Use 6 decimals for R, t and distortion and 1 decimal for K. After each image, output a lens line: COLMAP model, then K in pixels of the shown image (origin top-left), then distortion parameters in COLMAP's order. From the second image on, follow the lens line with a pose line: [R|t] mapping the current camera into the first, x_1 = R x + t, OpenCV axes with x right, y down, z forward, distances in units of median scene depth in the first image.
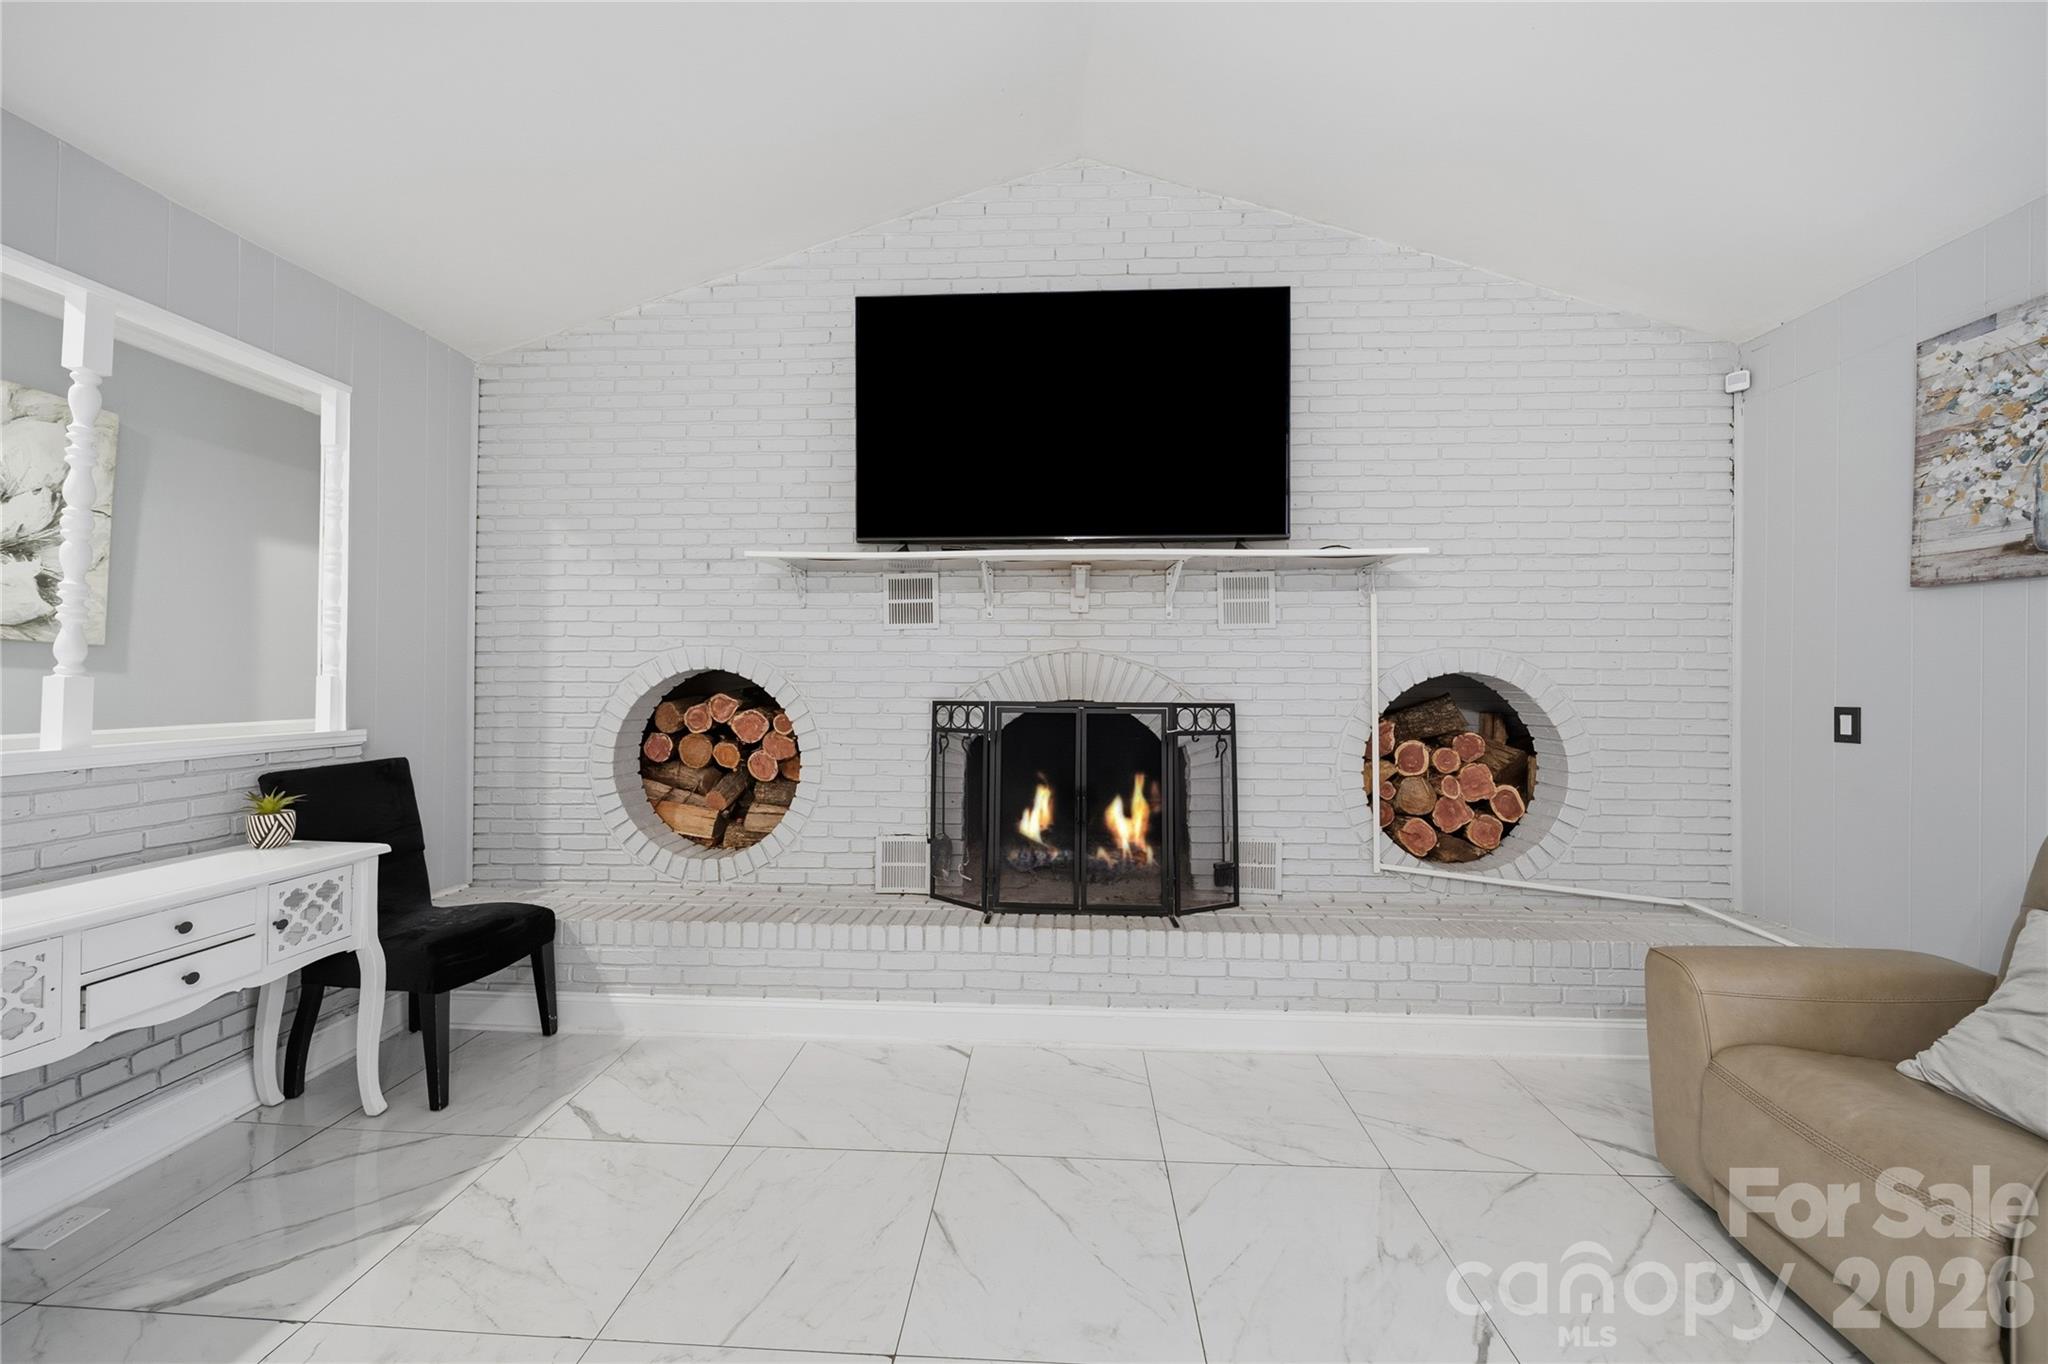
lens RADIAL K [[734.3, 0, 1028.1], [0, 734.3, 668.8], [0, 0, 1]] dist [-0.001028, -0.000225]
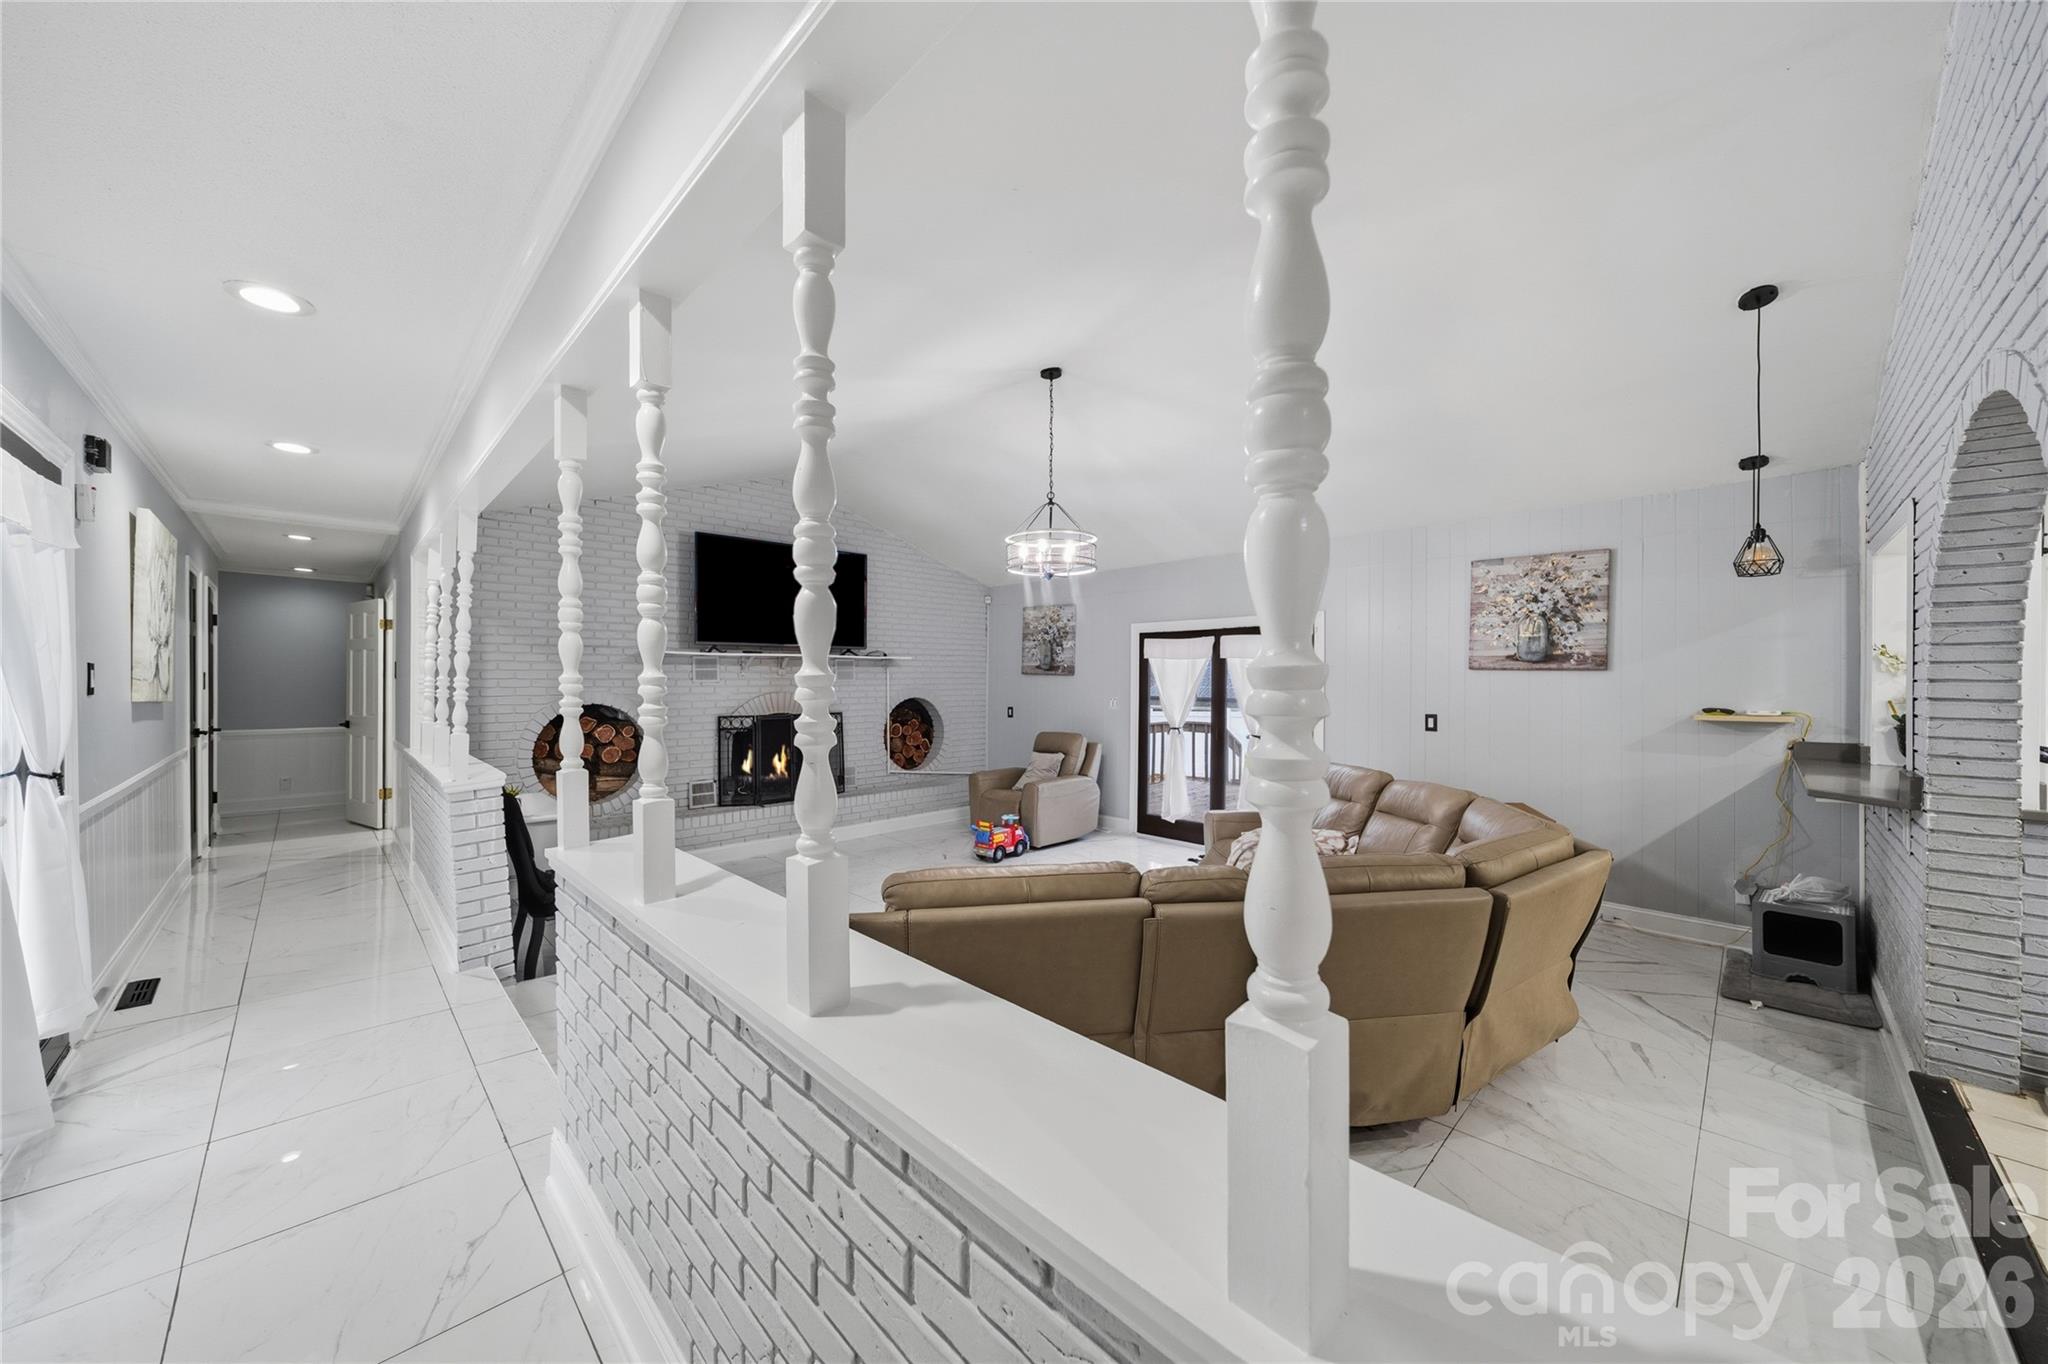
lens RADIAL K [[736.1, 0, 1024.7], [0, 736.1, 689.2], [0, 0, 1]] dist [-0.001182, -0.000411]
pose [[0.679404, -0.015205, 0.733607, -1.111596], [-0.011115, 0.999457, 0.031009, -0.113168], [-0.733680, -0.029222, 0.678866, -1.131144]]
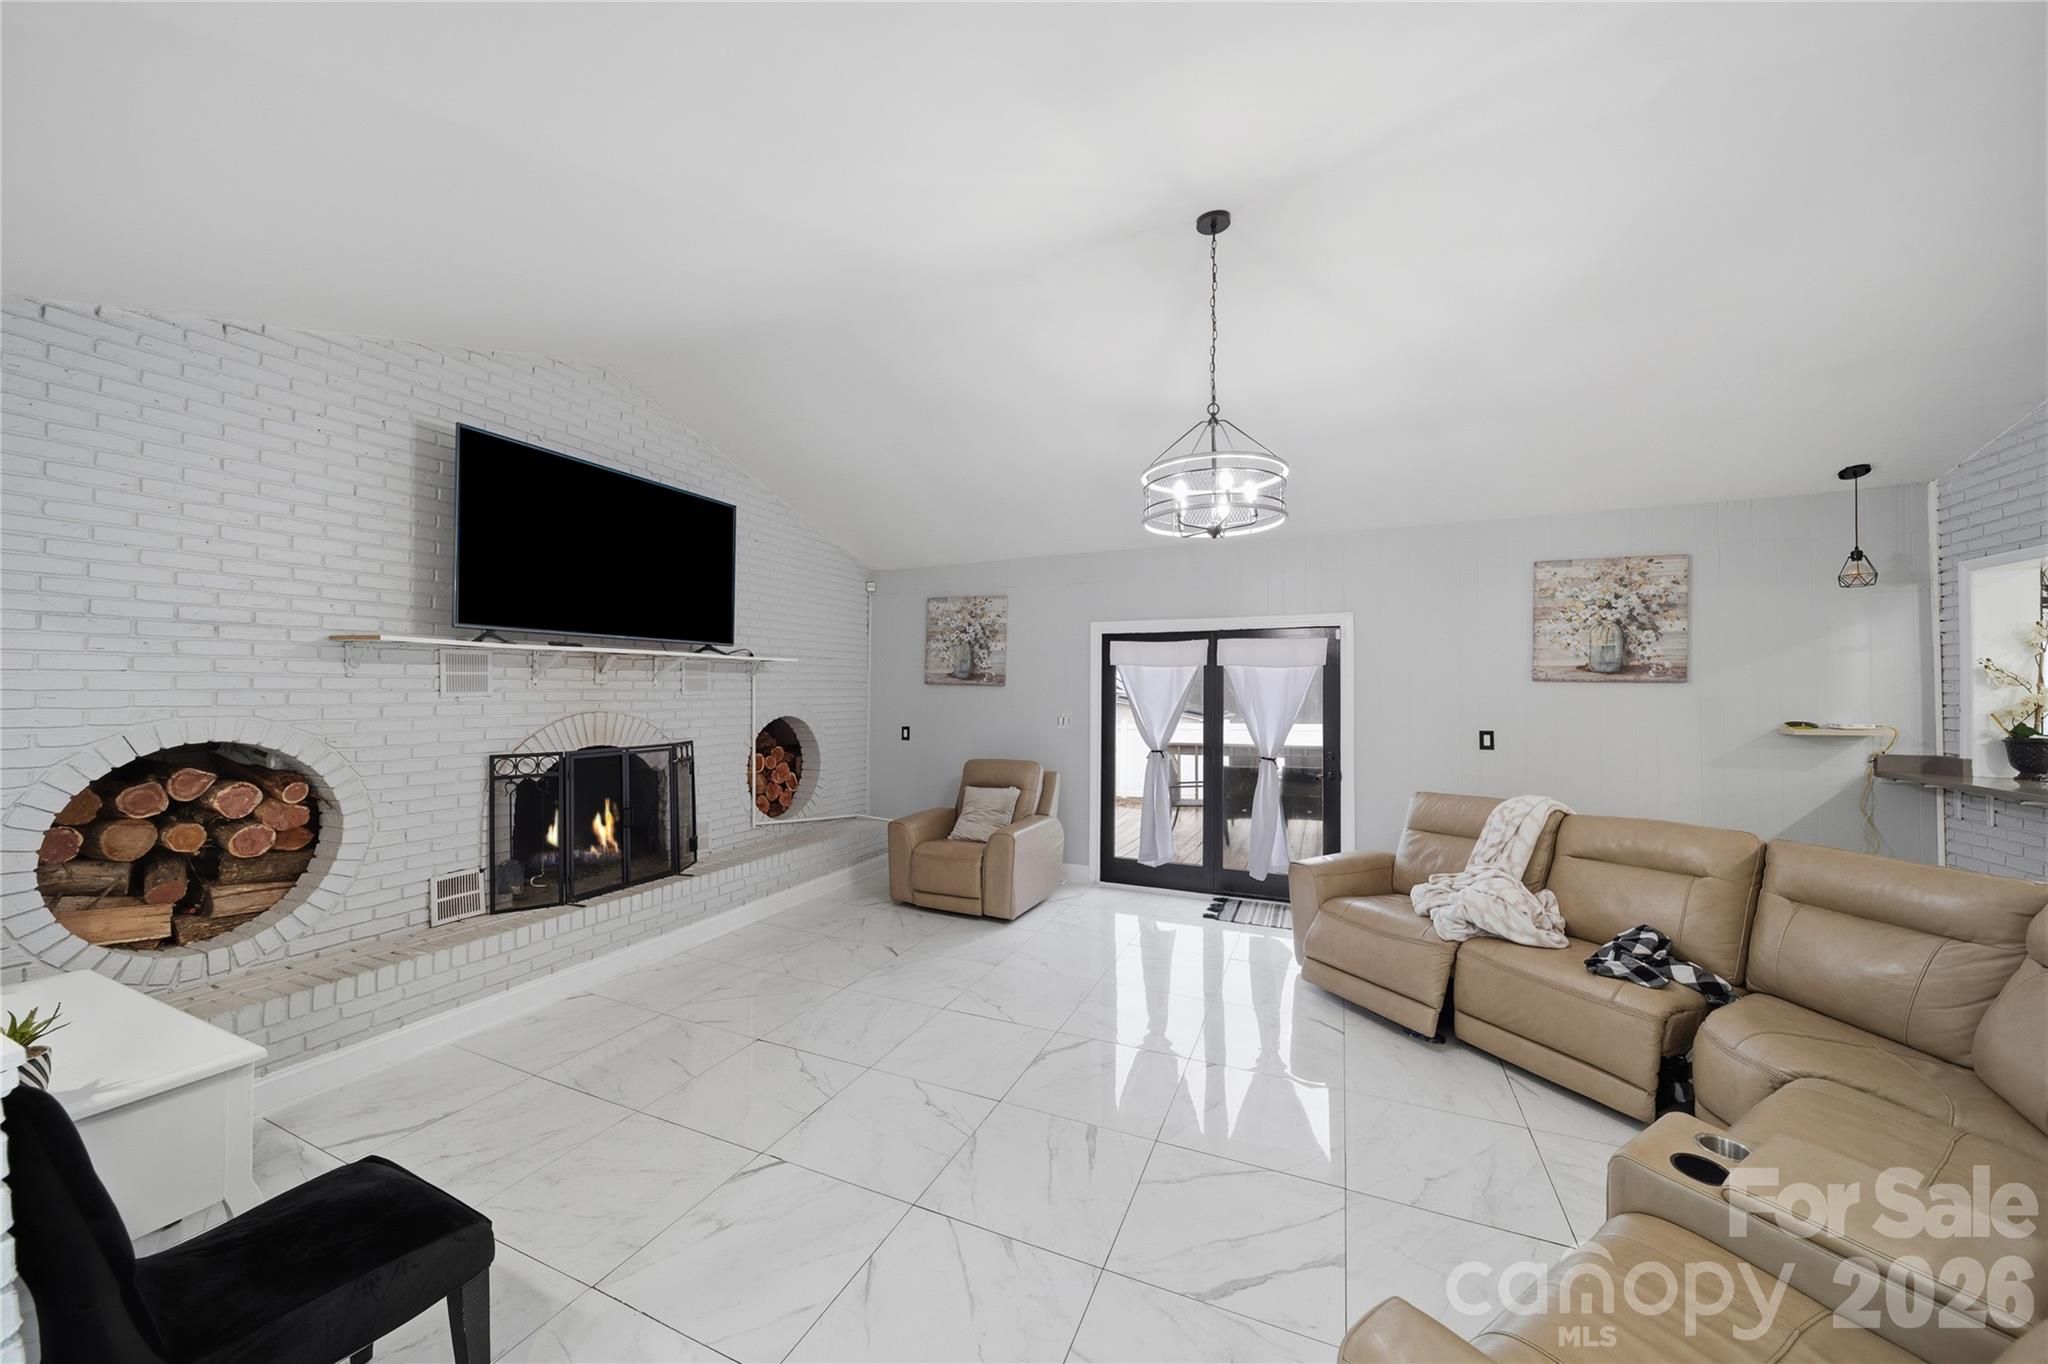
lens RADIAL K [[727.2, 0, 1028.9], [0, 727.2, 690.1], [0, 0, 1]] dist [-0.000638, -0.000403]
pose [[0.352179, -0.004752, 0.935921, -0.959920], [-0.018059, 0.999766, 0.011872, -0.097172], [-0.935758, -0.021082, 0.352011, -0.270677]]
